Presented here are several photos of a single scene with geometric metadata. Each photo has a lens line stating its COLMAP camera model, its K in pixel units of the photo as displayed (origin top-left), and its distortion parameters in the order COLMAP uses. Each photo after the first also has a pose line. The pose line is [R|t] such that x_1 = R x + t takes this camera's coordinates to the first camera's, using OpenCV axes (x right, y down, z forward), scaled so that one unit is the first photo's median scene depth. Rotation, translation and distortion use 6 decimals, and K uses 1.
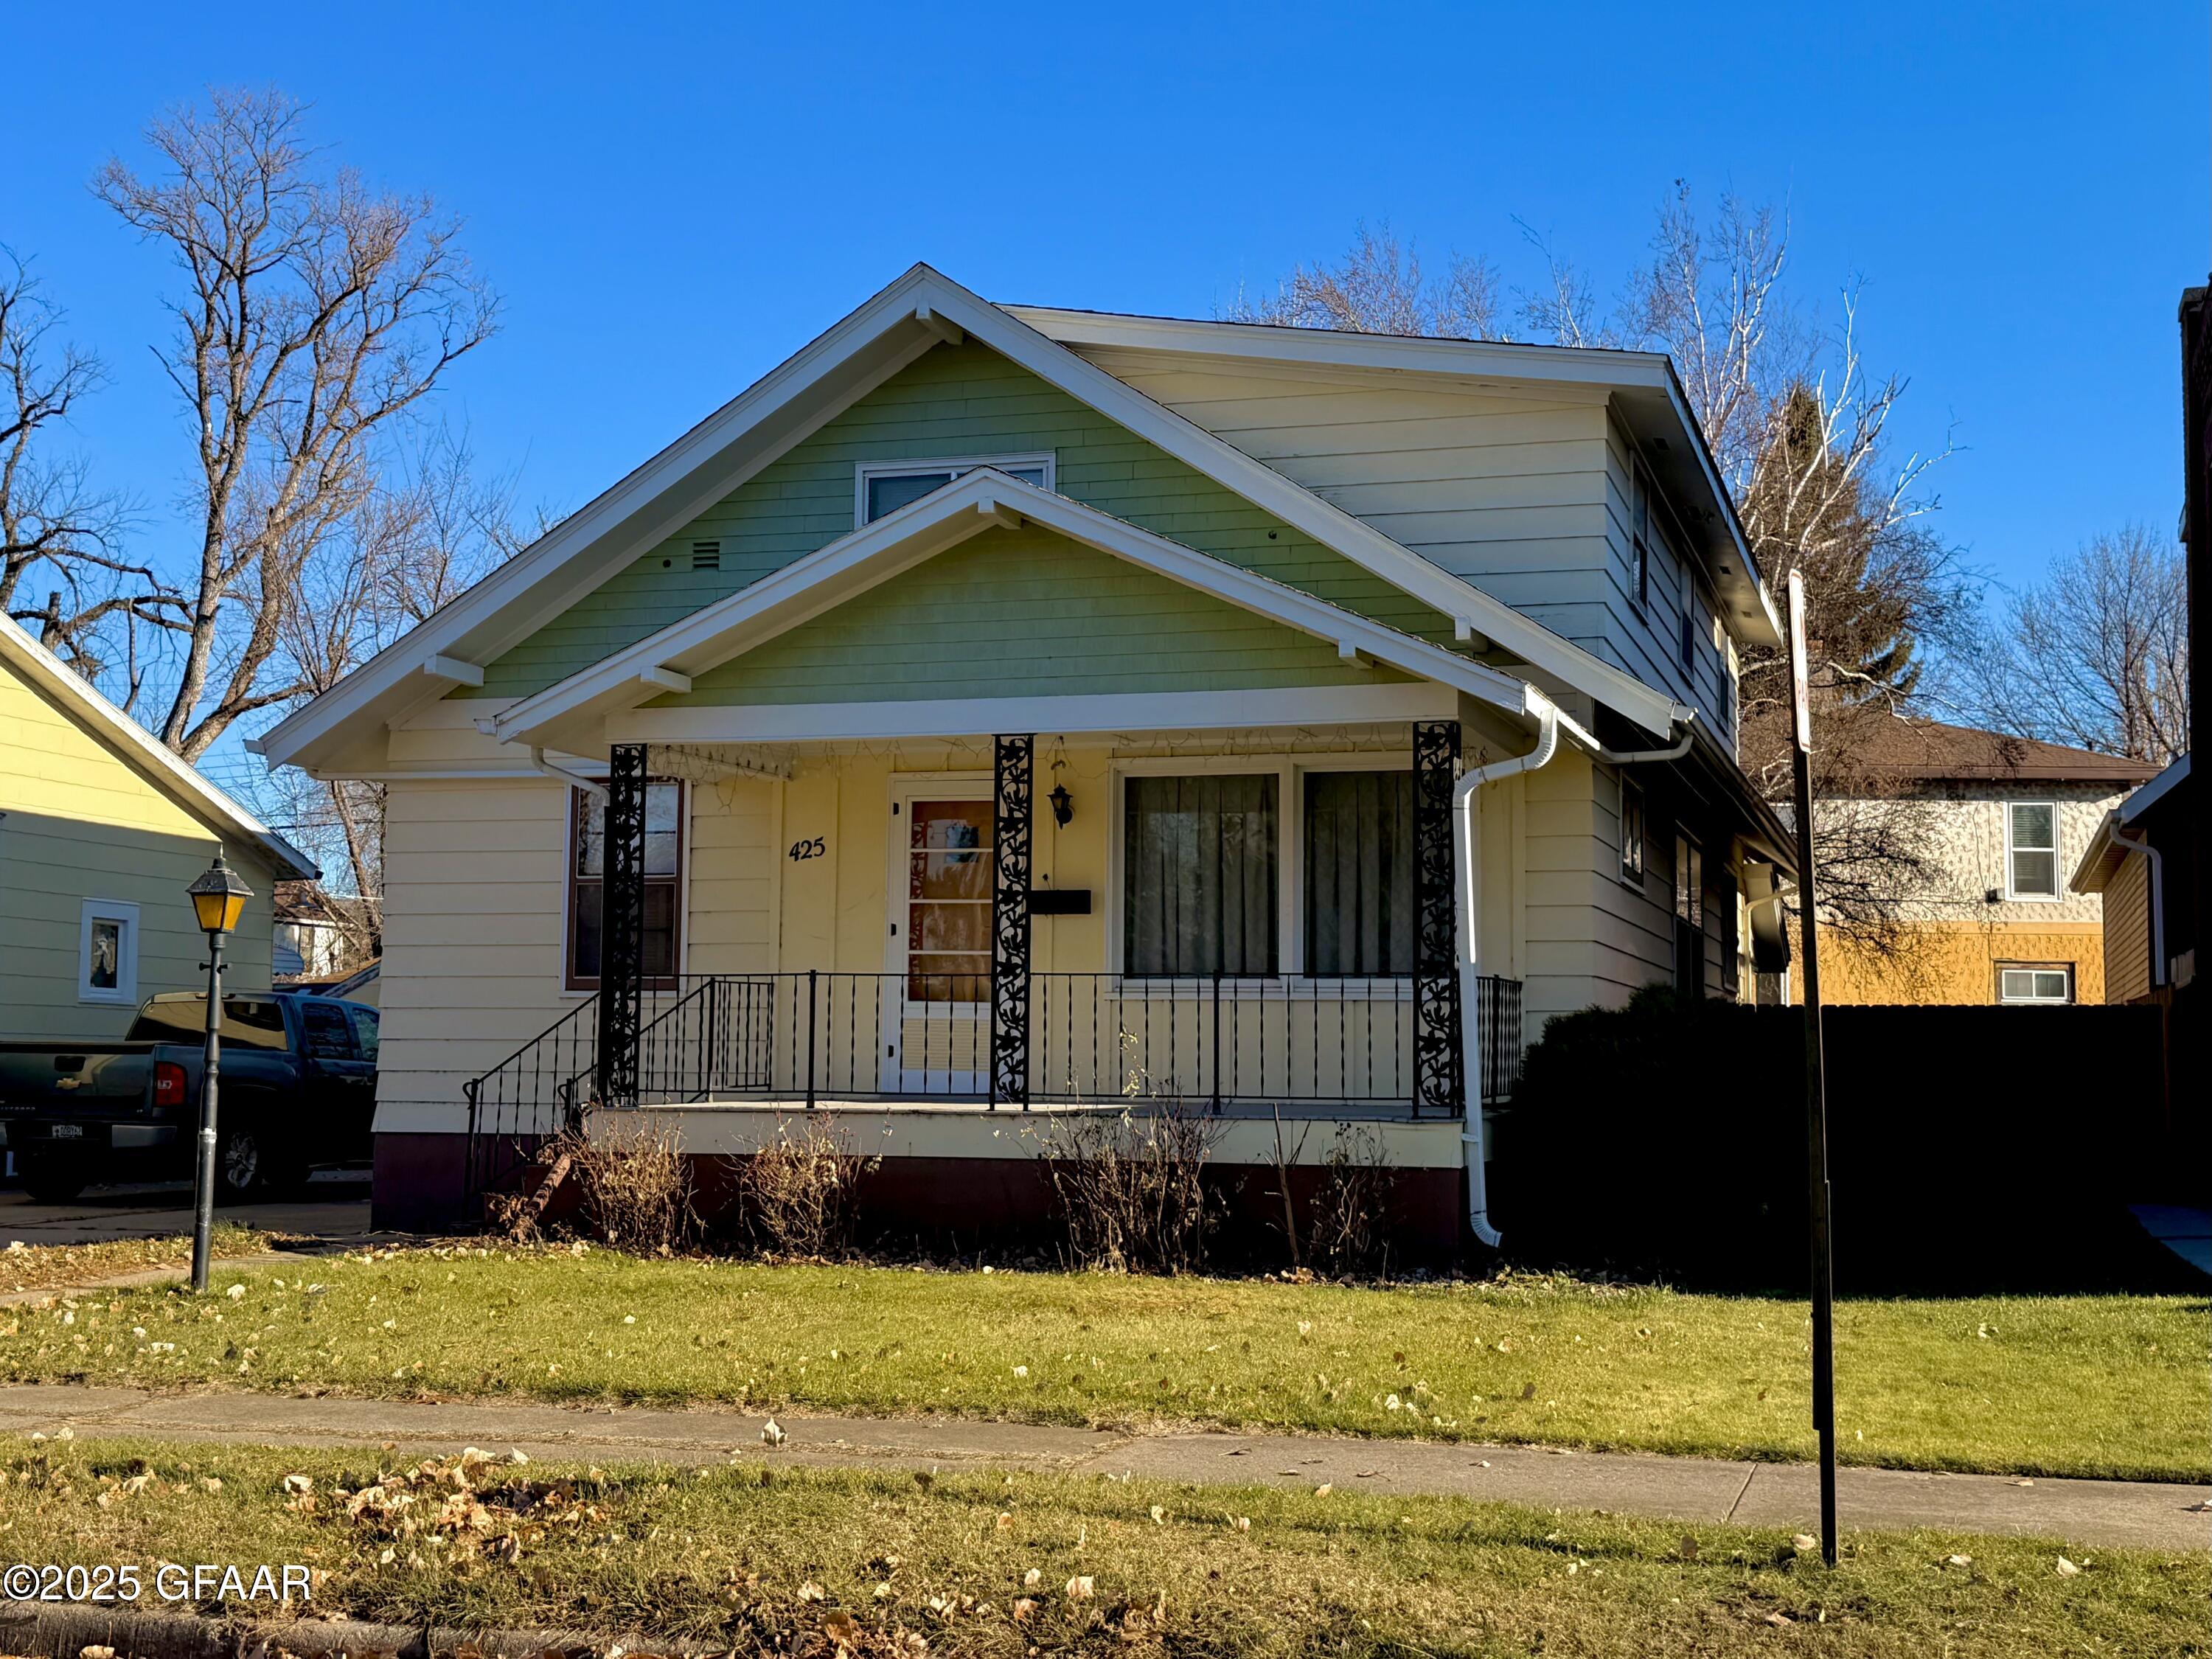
lens RADIAL K [[2935.3, 0, 1110.1], [0, 2935.3, 833.9], [0, 0, 1]] dist [0.037386, 0.000000]
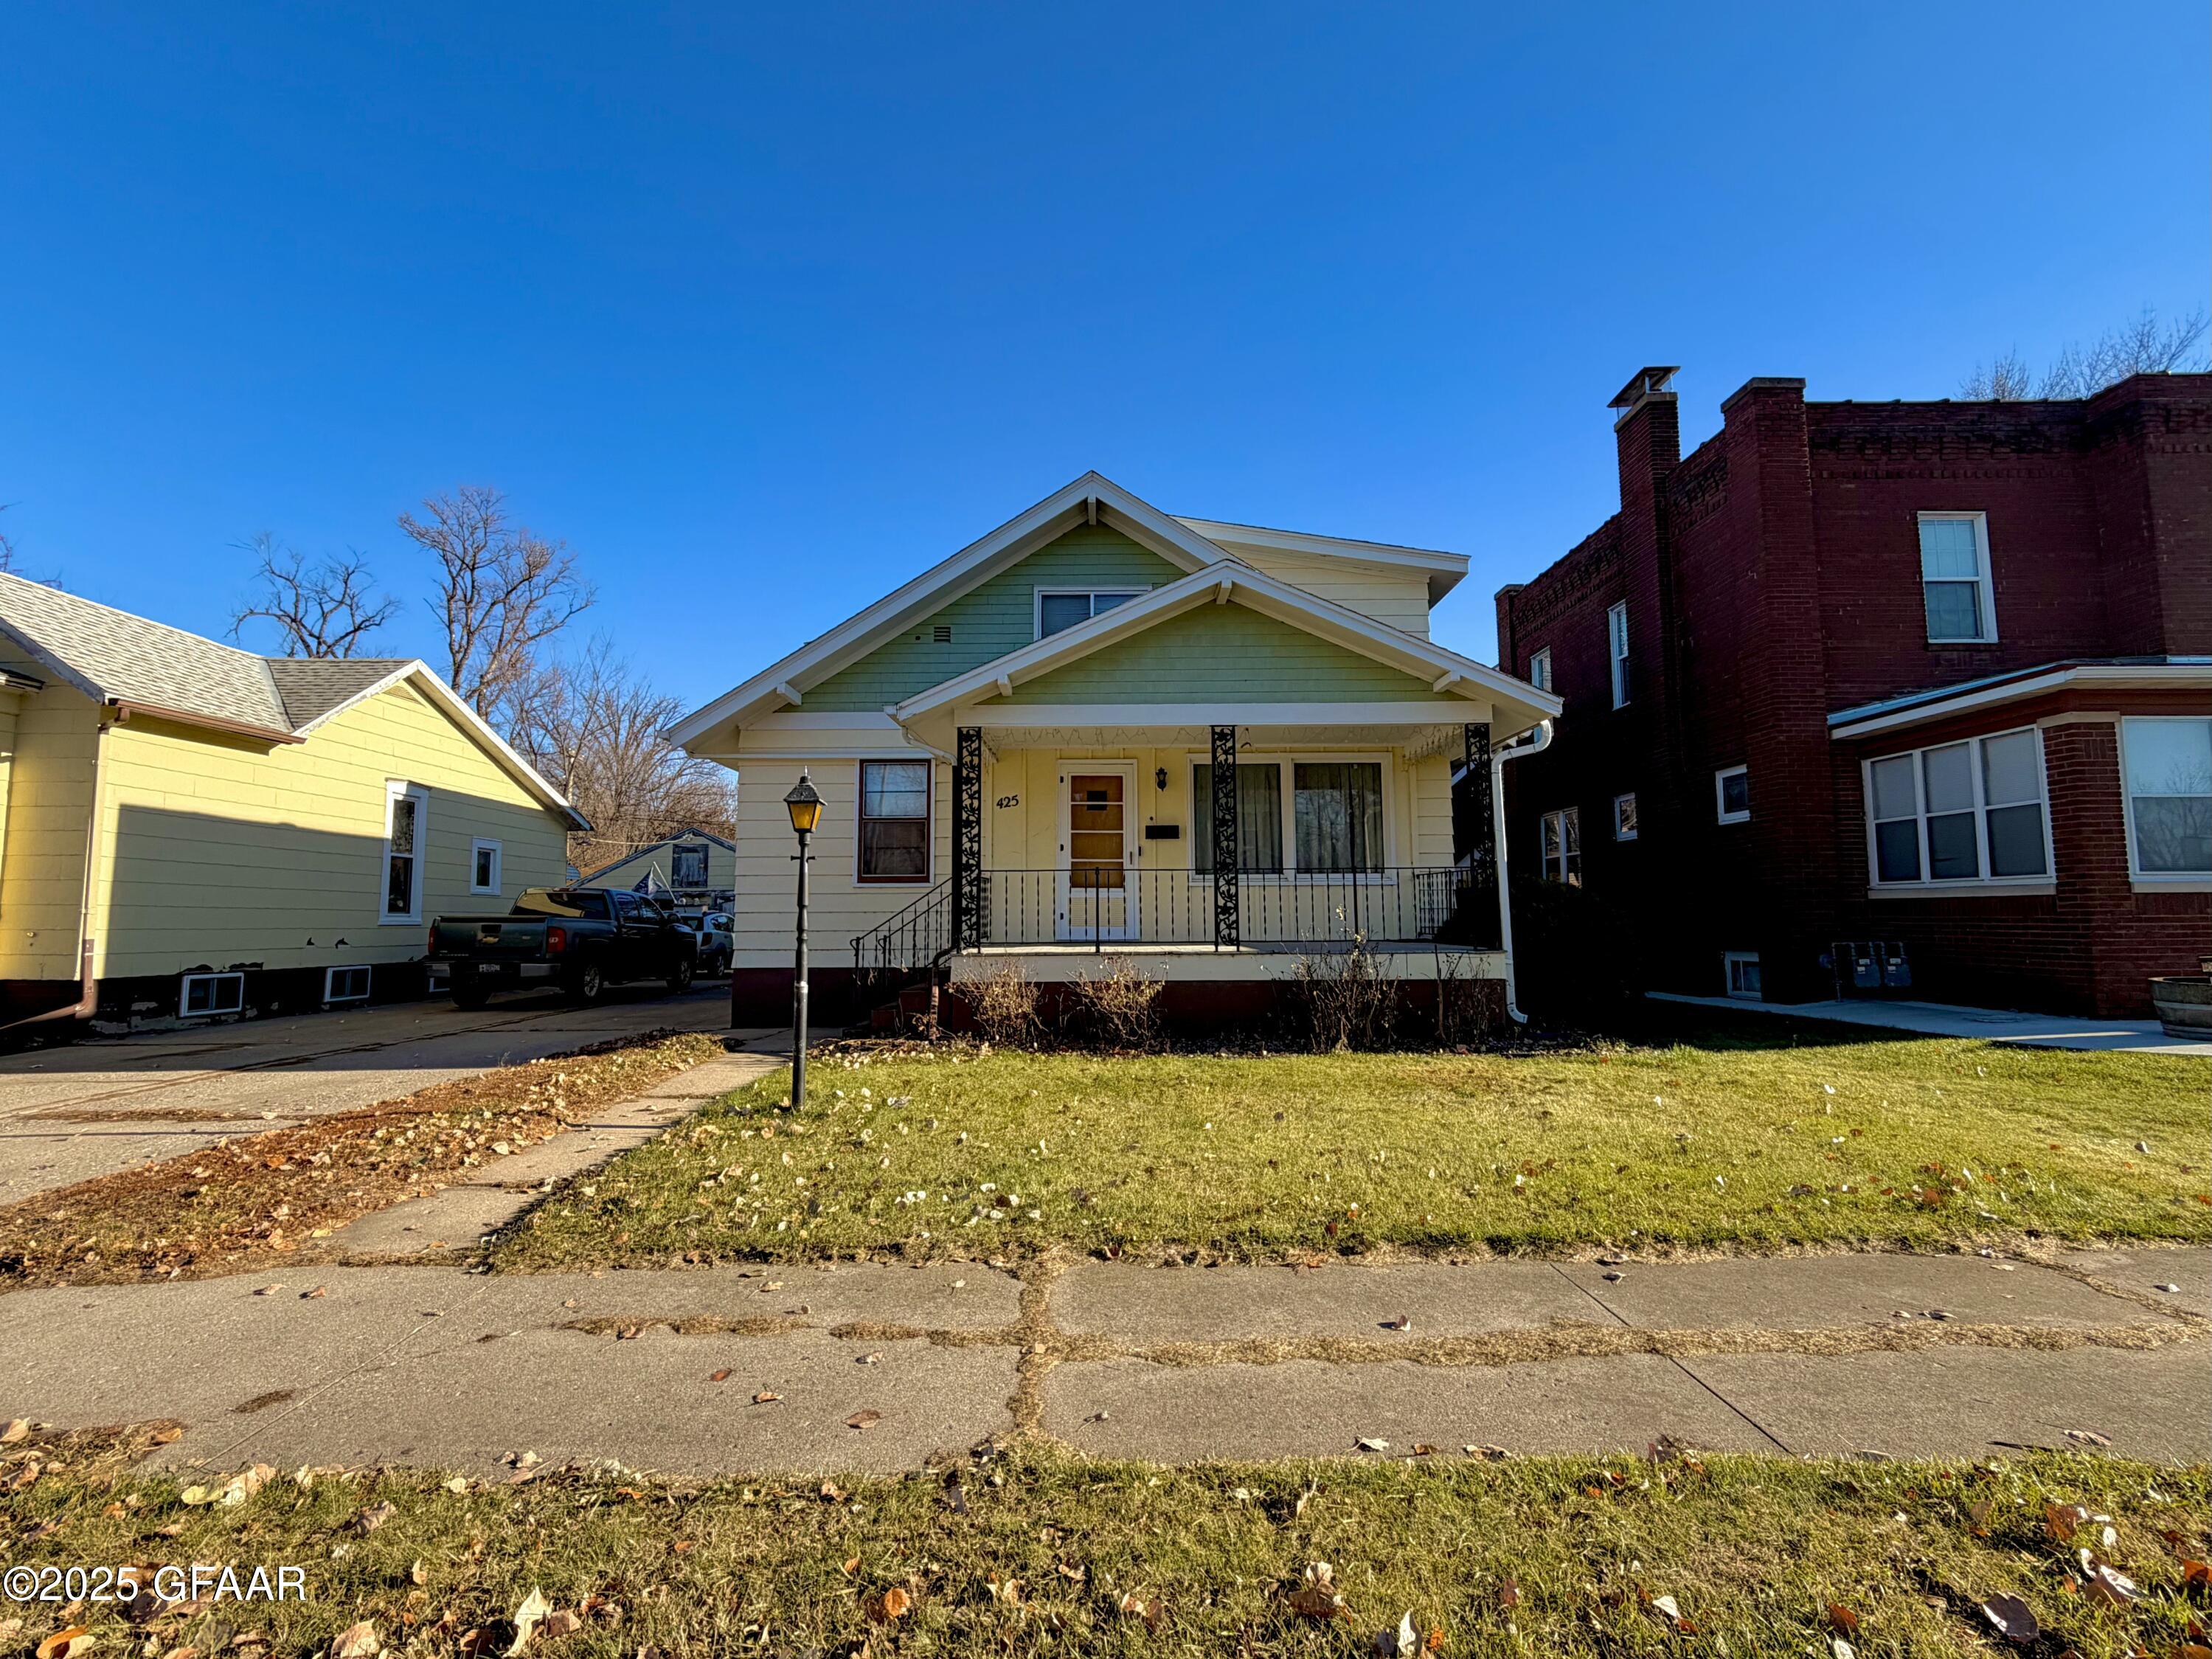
lens RADIAL K [[1053.9, 0, 1098.3], [0, 1053.9, 827.3], [0, 0, 1]] dist [-0.006248, -0.000119]
pose [[0.958404, 0.011121, 0.285199, -0.238459], [-0.009143, 0.999924, -0.008268, 0.026001], [-0.285269, 0.005317, 0.958433, 0.391463]]
